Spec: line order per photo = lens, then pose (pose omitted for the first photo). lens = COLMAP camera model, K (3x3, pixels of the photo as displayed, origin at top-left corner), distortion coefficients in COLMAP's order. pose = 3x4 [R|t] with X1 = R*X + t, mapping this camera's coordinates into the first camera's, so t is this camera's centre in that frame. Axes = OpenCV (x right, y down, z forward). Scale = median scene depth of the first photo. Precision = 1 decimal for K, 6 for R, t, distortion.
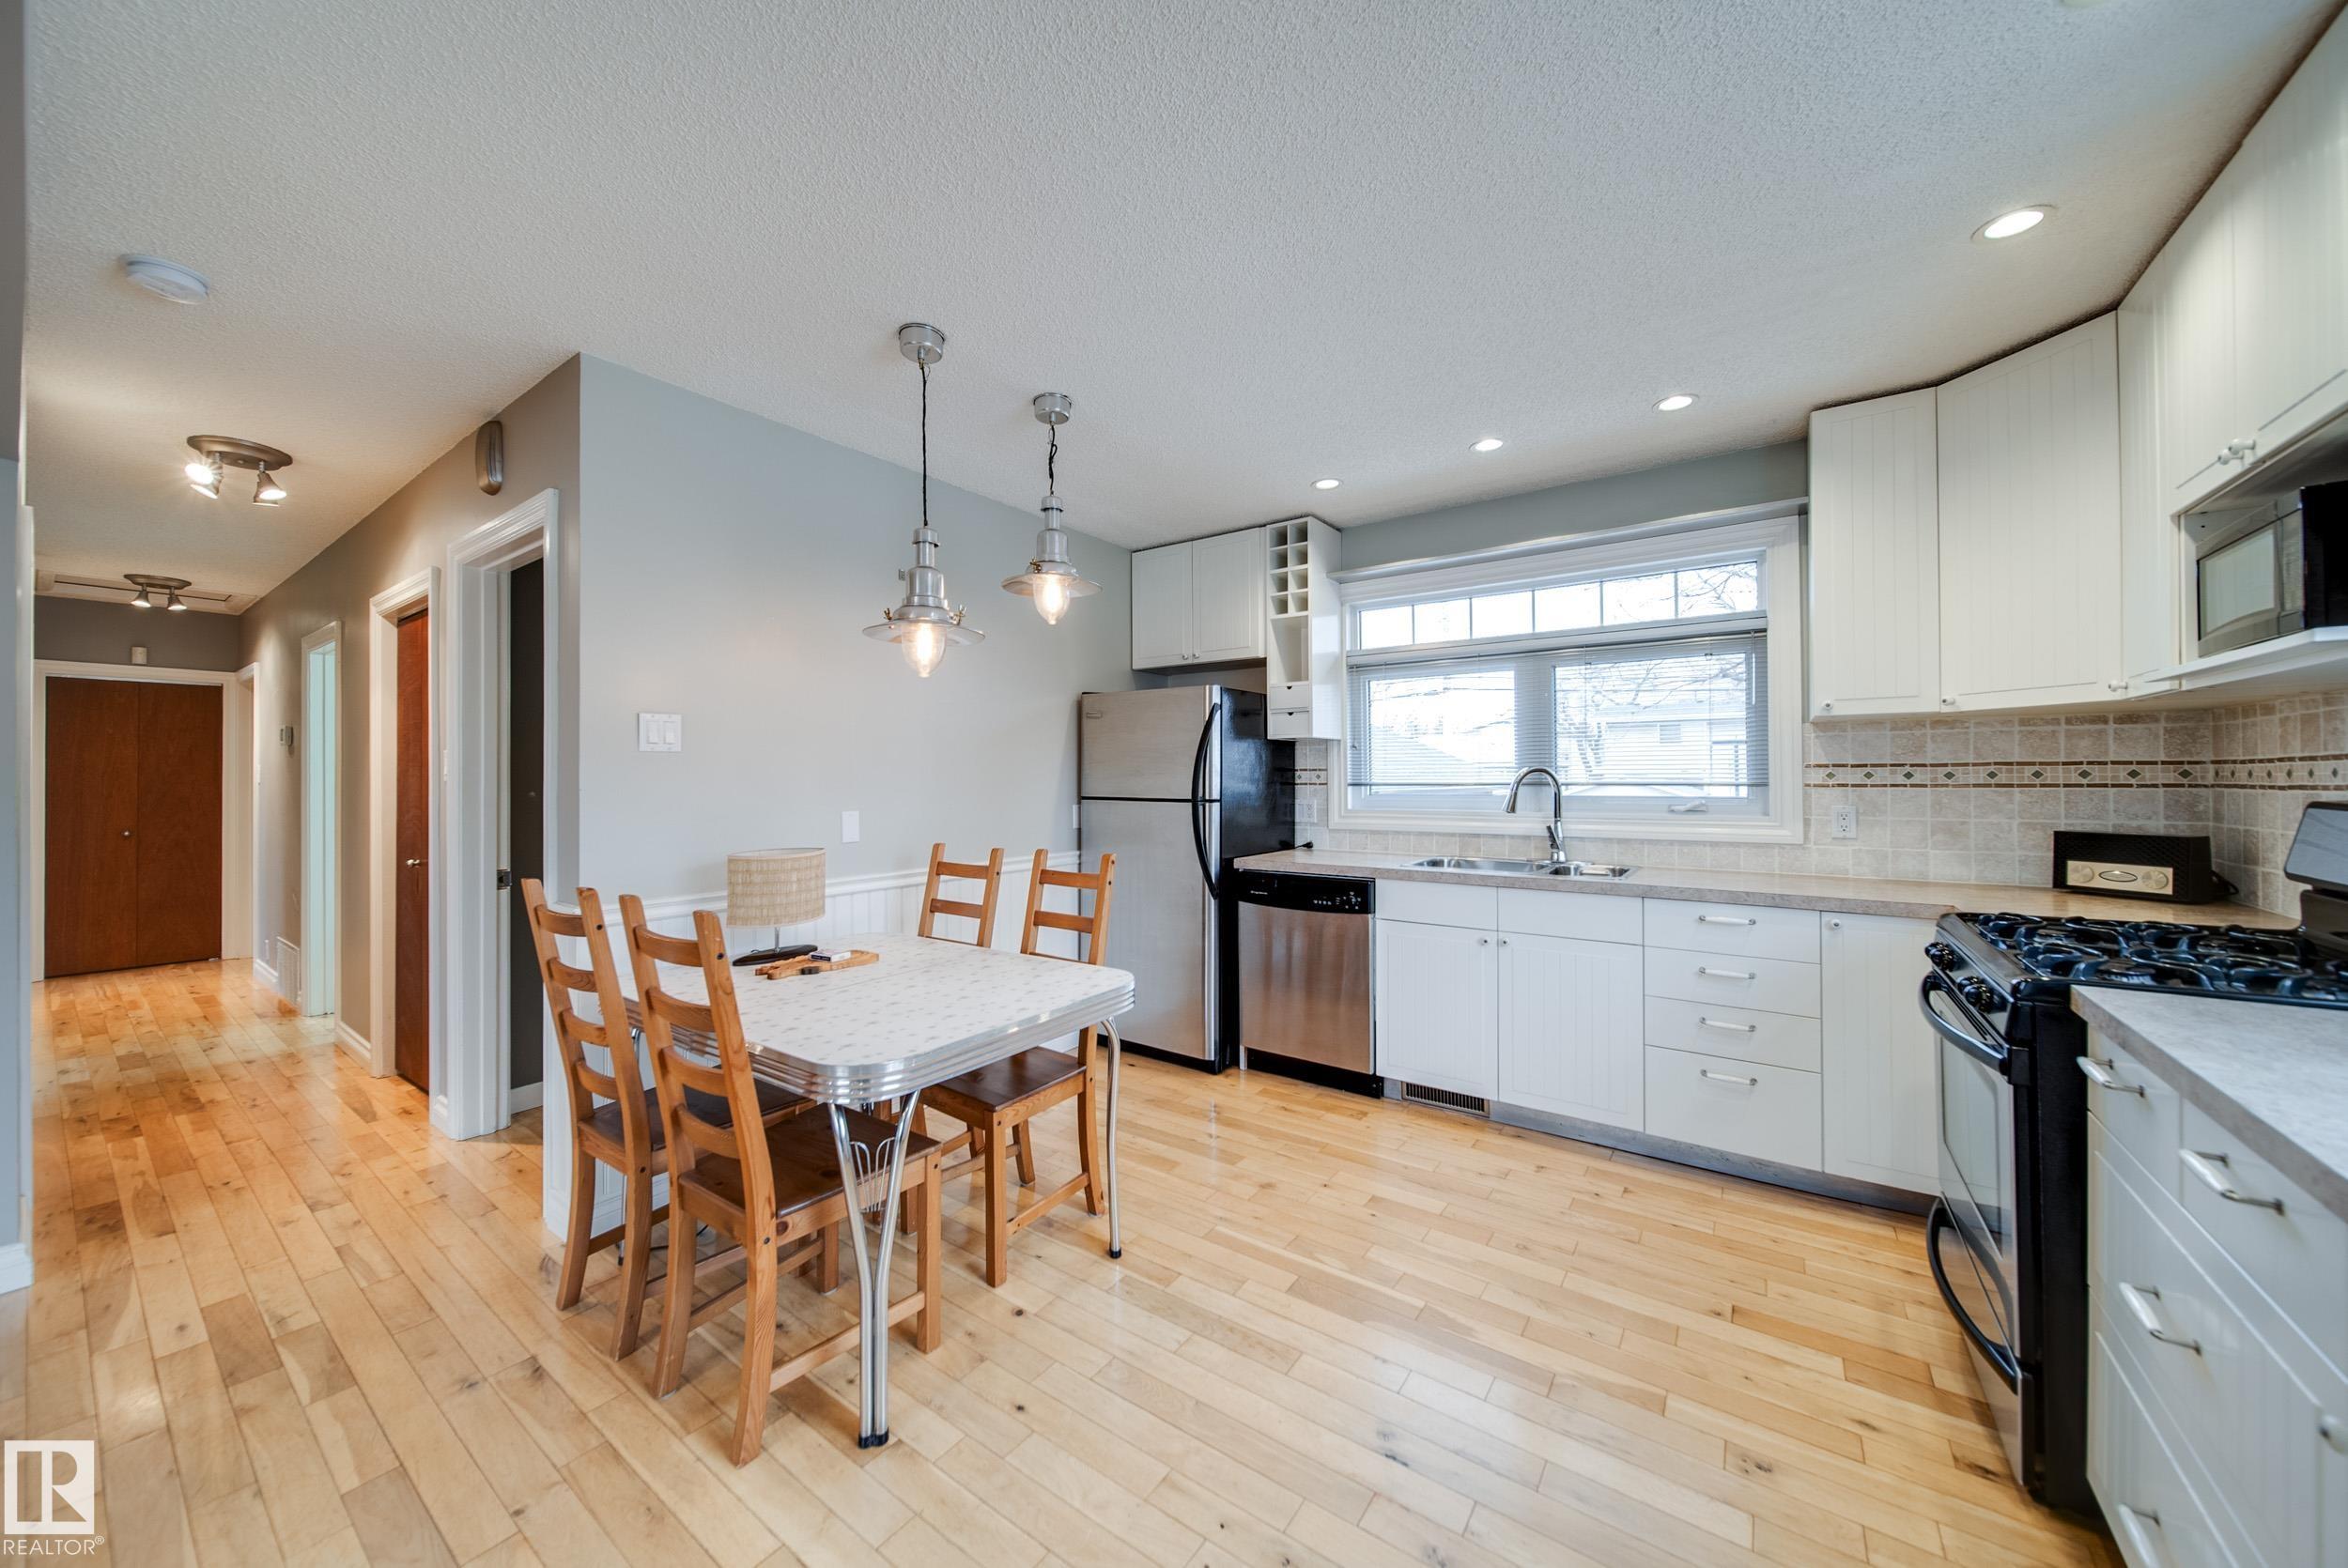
lens RADIAL K [[833.5, 0, 1171.7], [0, 833.5, 771.8], [0, 0, 1]] dist [0.001774, -0.001508]
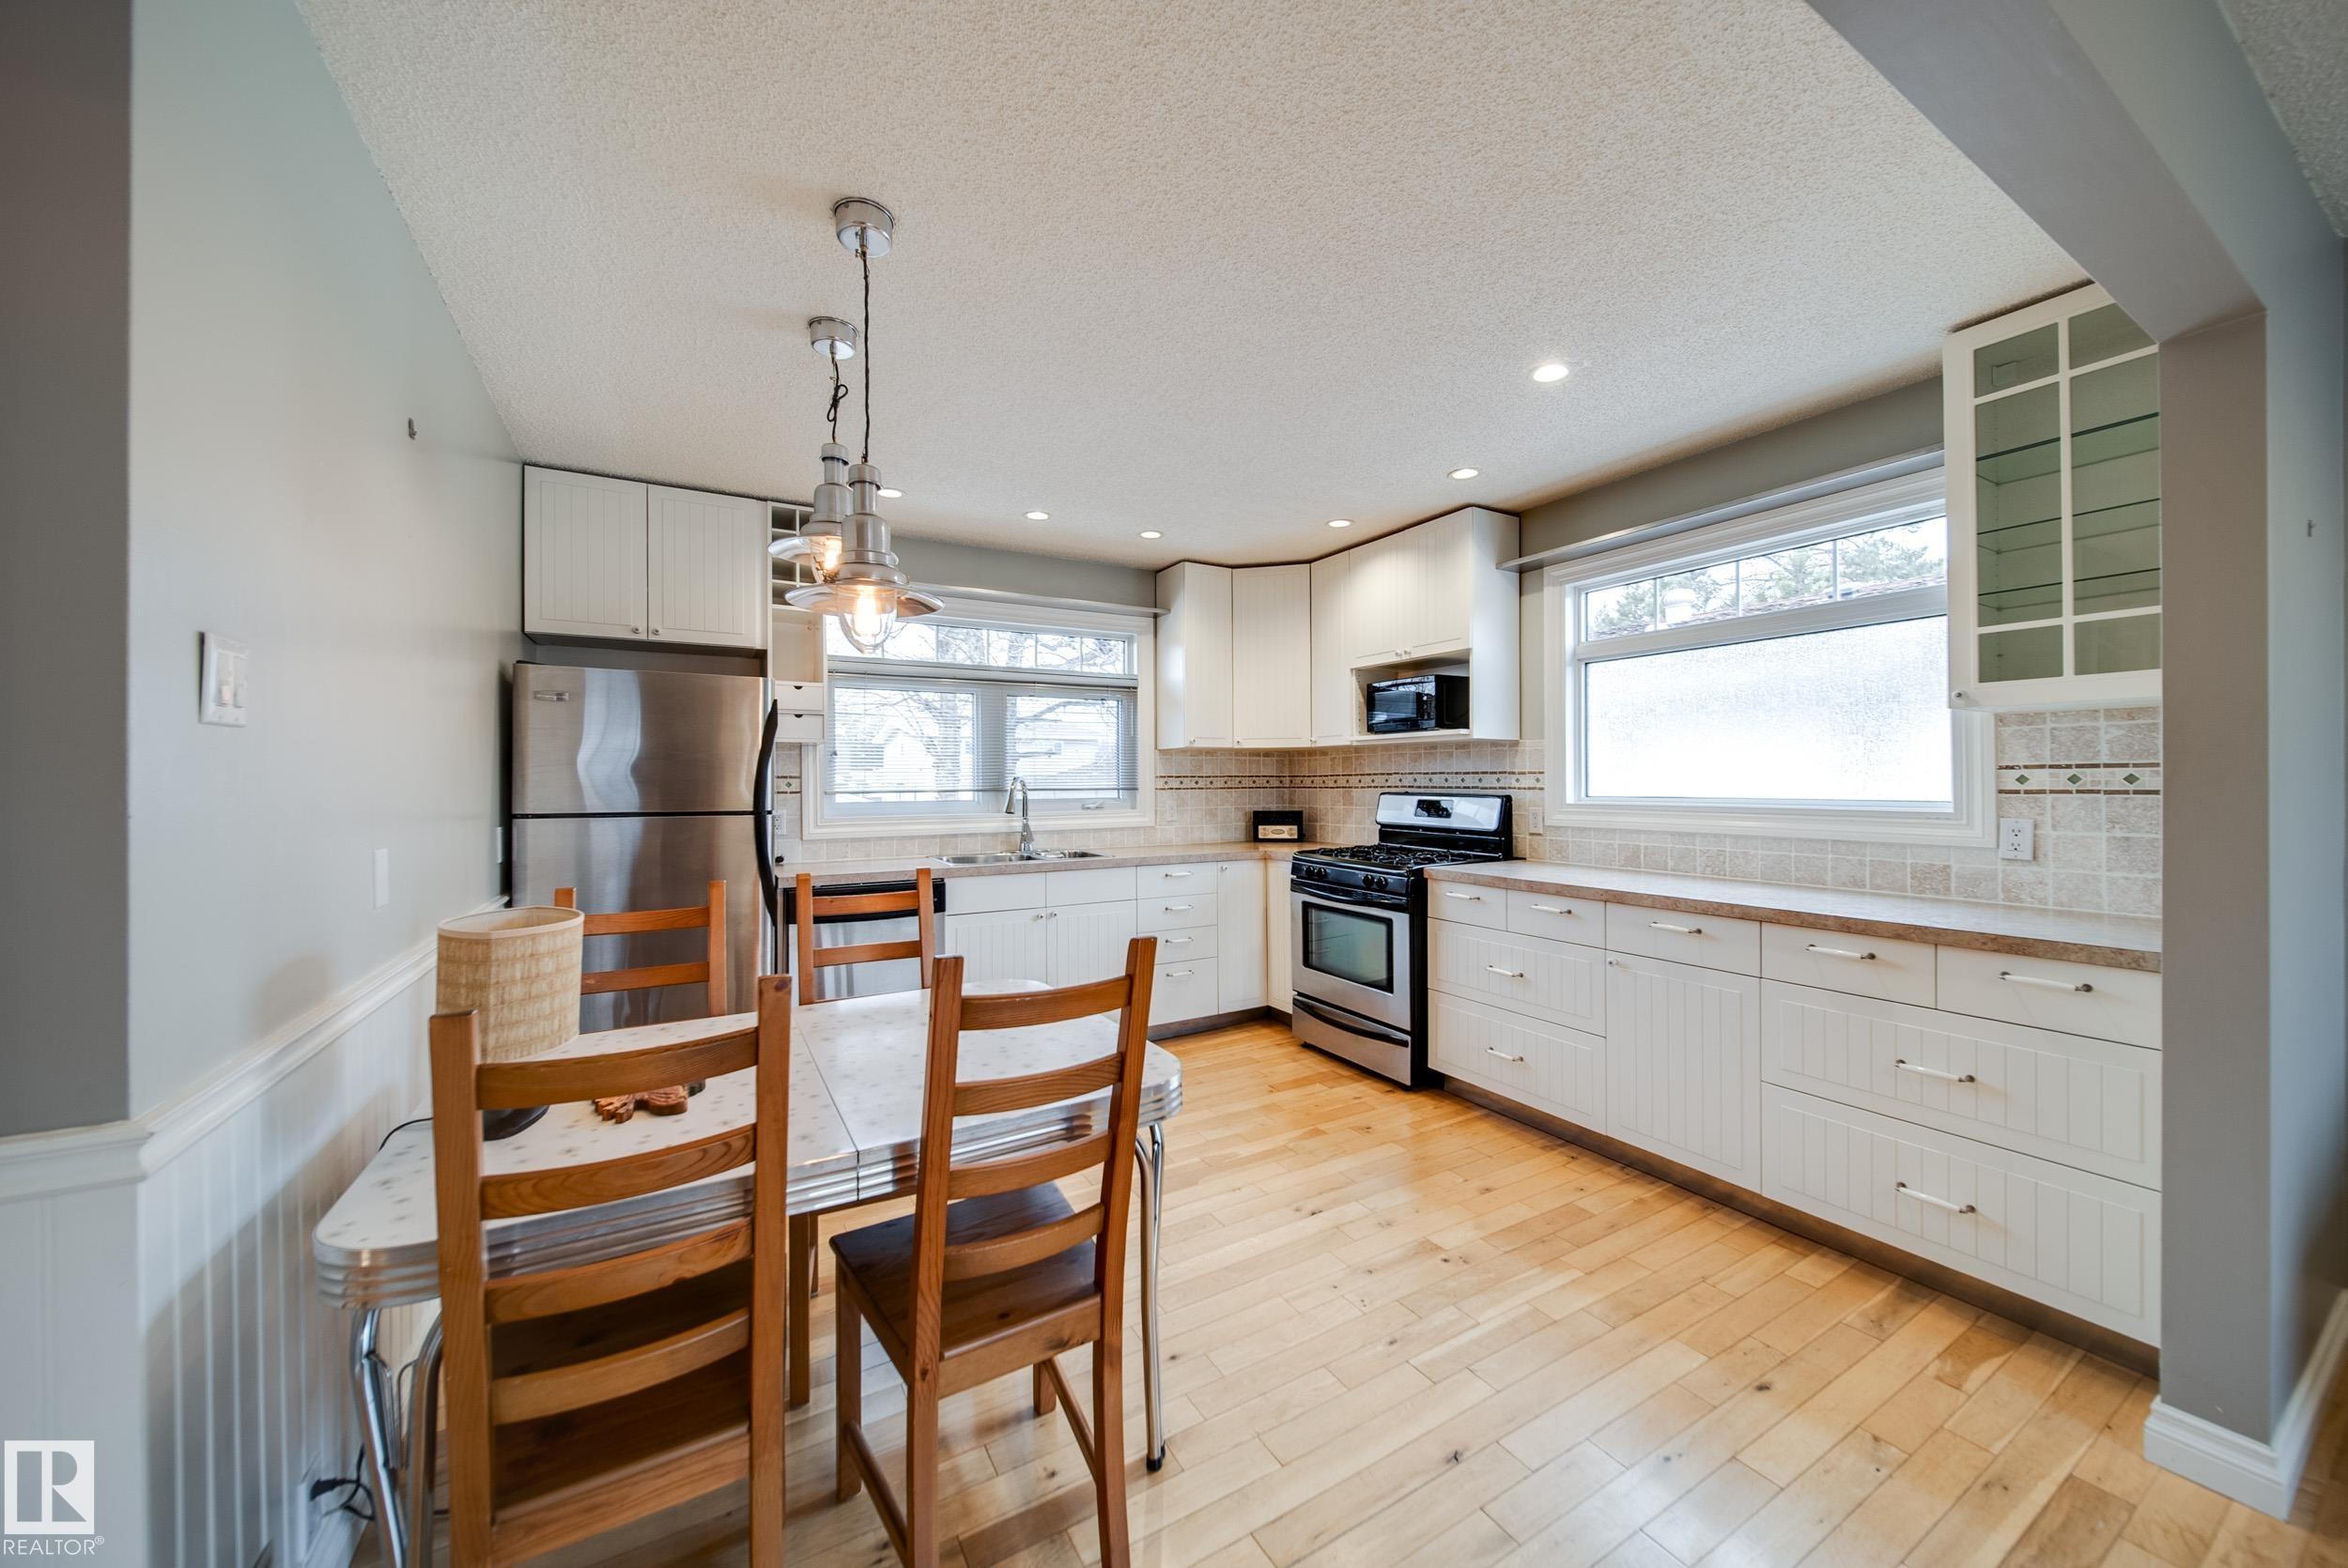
lens RADIAL K [[833.5, 0, 1175.0], [0, 833.5, 780.3], [0, 0, 1]] dist [0.001774, -0.001508]
pose [[0.406532, 0.003092, 0.913631, -0.569251], [-0.002311, 0.999995, -0.002356, 0.002827], [-0.913633, -0.001153, 0.406537, 0.265201]]
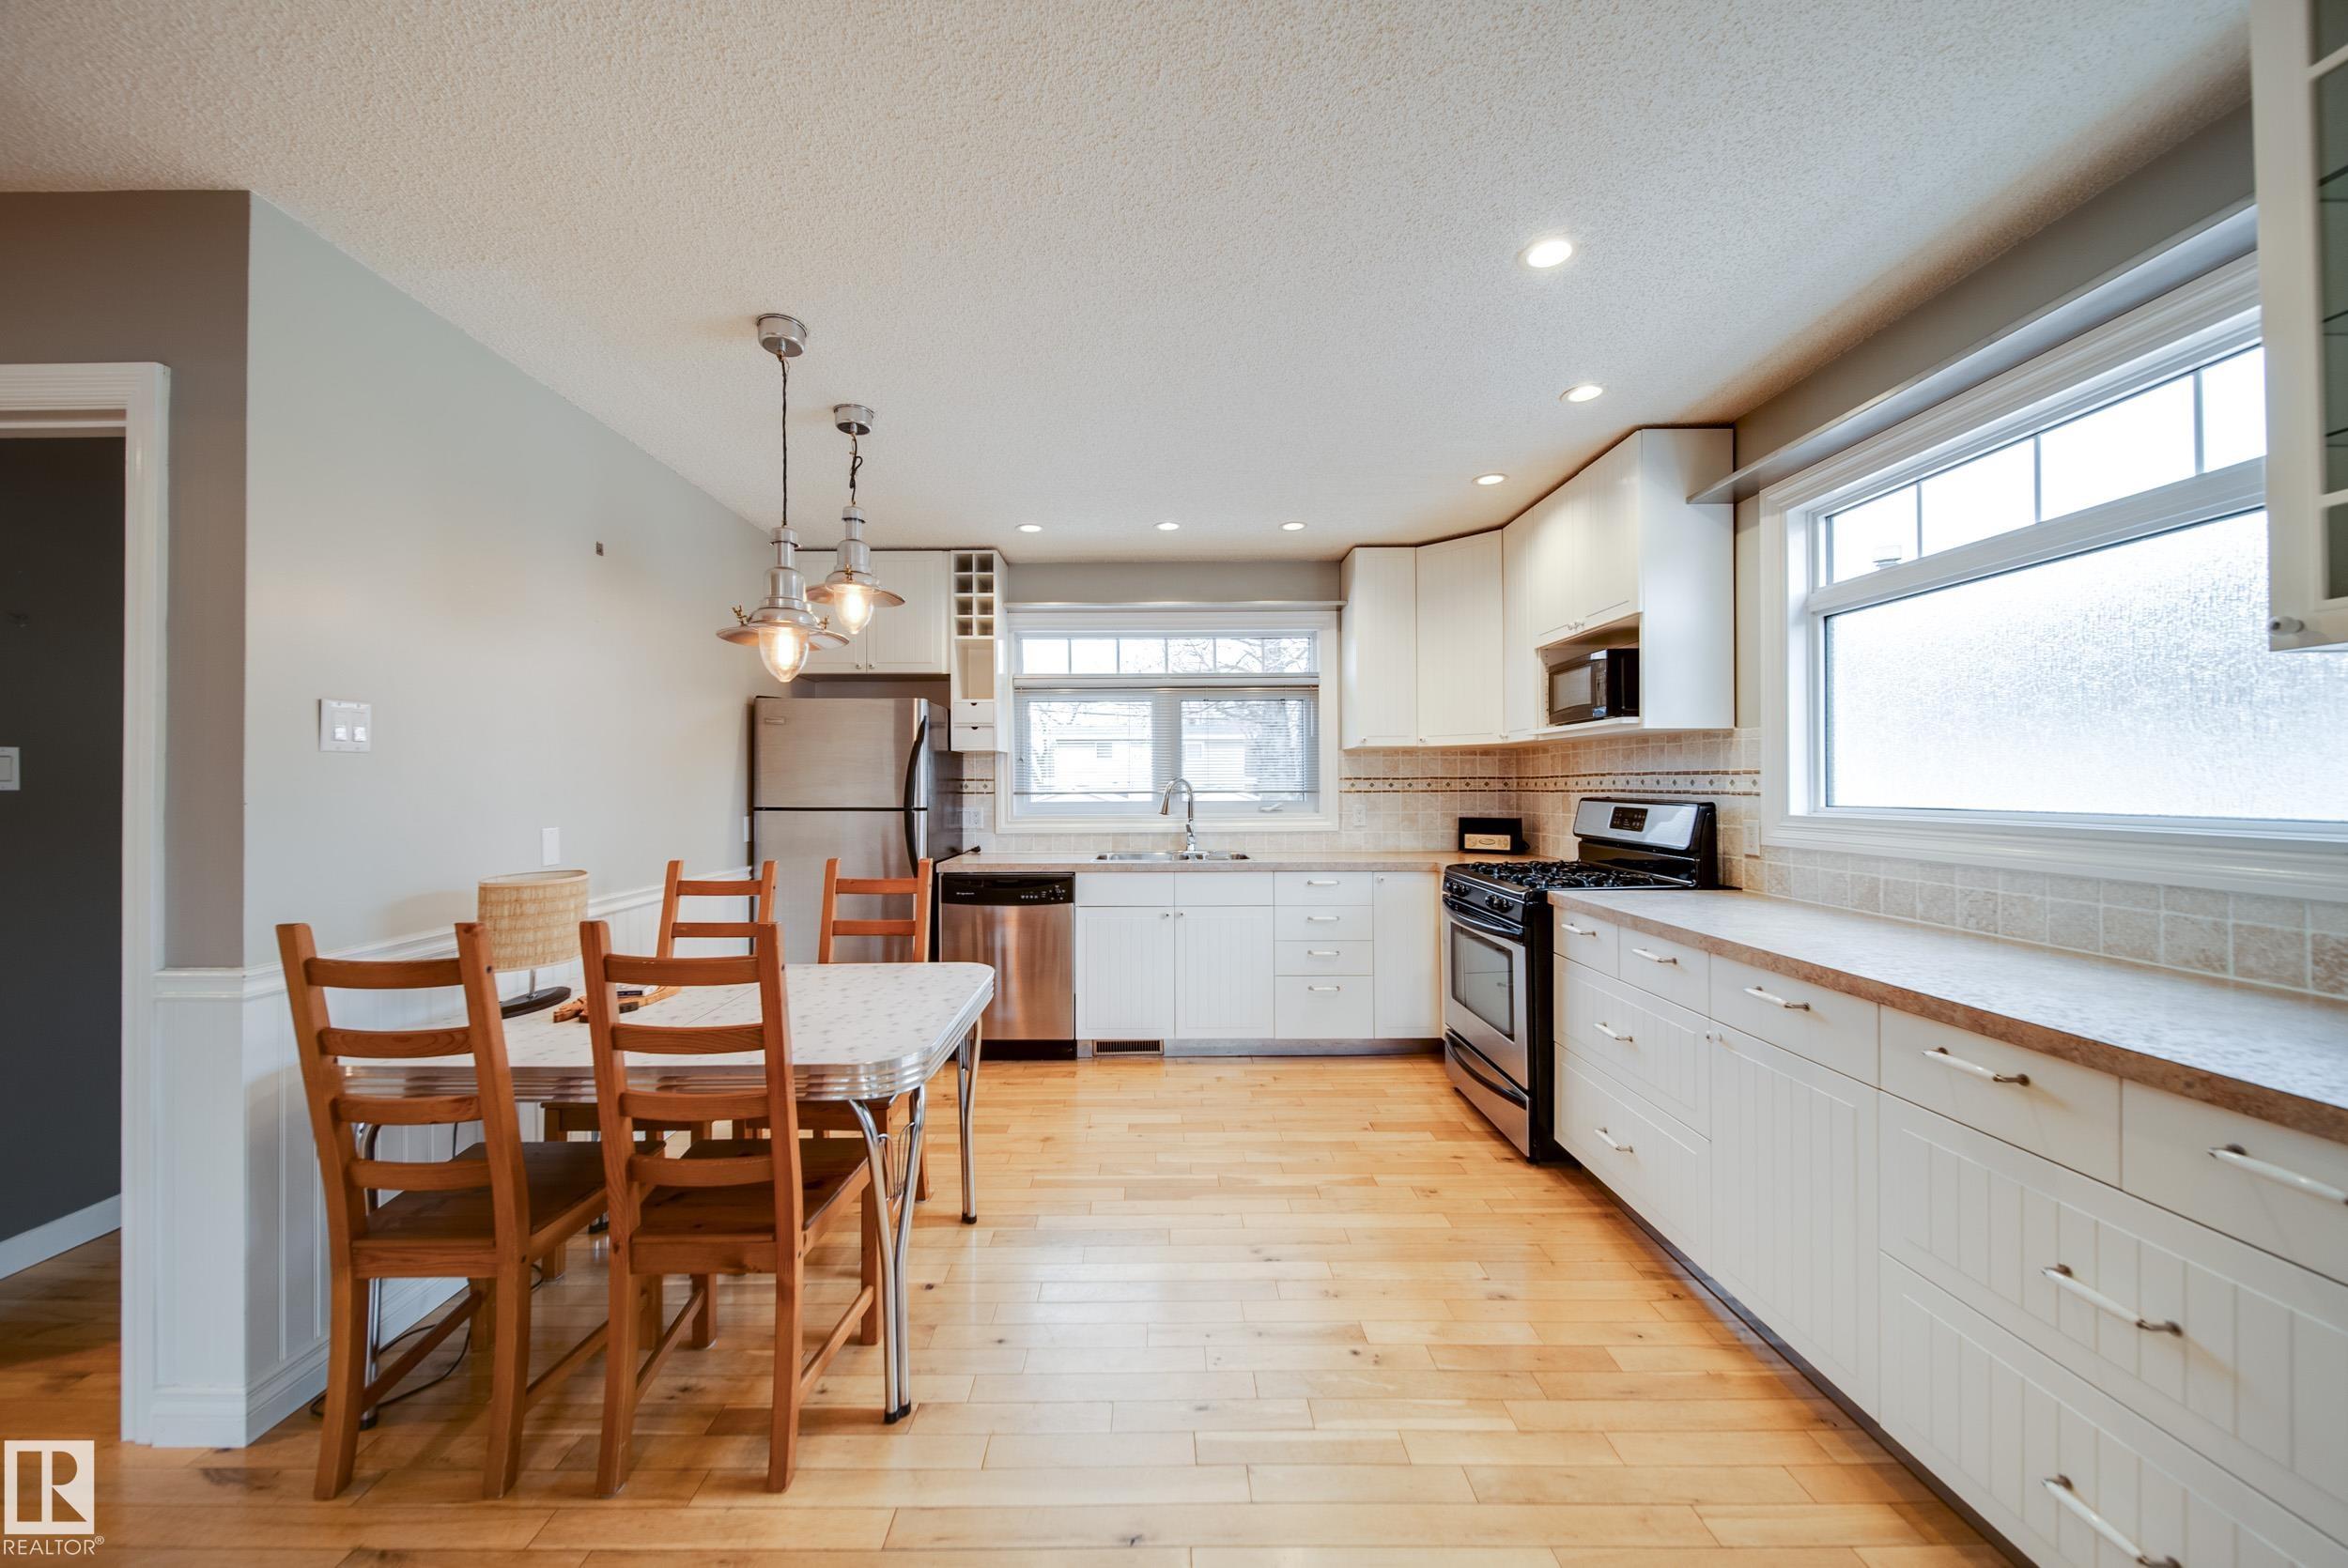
lens RADIAL K [[833.5, 0, 1155.9], [0, 833.5, 780.4], [0, 0, 1]] dist [0.001774, -0.001508]
pose [[0.810719, 0.003889, 0.585422, -0.325865], [-0.002791, 0.999992, -0.002778, 0.000820], [-0.585429, 0.000618, 0.810724, -0.021467]]
